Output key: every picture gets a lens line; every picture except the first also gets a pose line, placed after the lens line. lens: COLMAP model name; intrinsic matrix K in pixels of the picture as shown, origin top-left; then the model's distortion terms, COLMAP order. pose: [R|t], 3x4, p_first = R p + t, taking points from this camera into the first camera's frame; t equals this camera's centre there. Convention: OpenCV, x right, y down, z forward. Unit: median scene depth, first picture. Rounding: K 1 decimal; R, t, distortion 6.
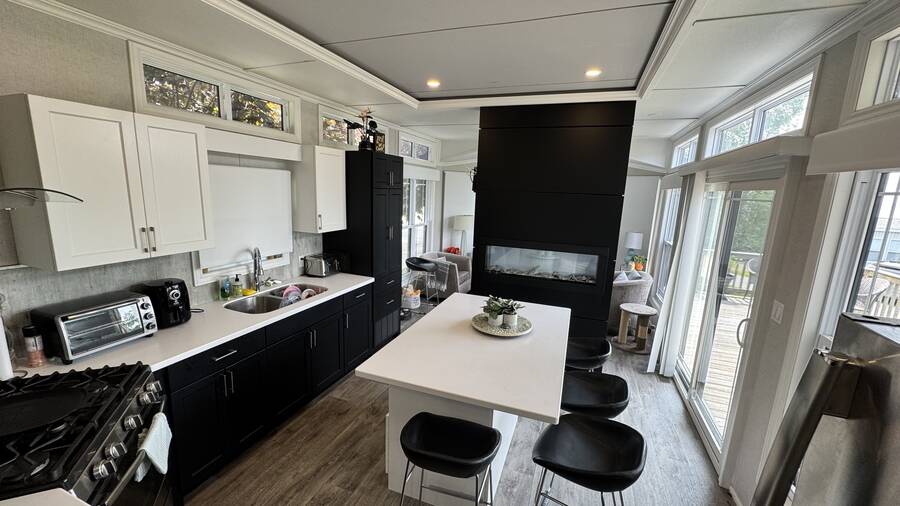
lens RADIAL K [[357.8, 0, 455.1], [0, 357.8, 256.8], [0, 0, 1]] dist [0.004544, 0.000340]
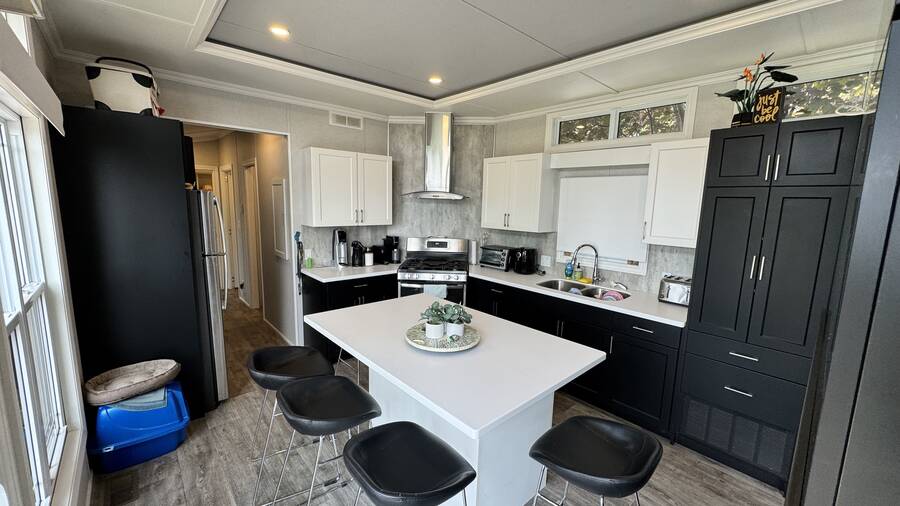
lens RADIAL K [[357.8, 0, 457.7], [0, 357.8, 246.9], [0, 0, 1]] dist [0.004544, 0.000340]
pose [[-0.464179, 0.079917, -0.882129, 0.585495], [-0.194868, 0.962306, 0.189721, -0.133993], [0.864039, 0.259963, -0.431109, 0.982336]]
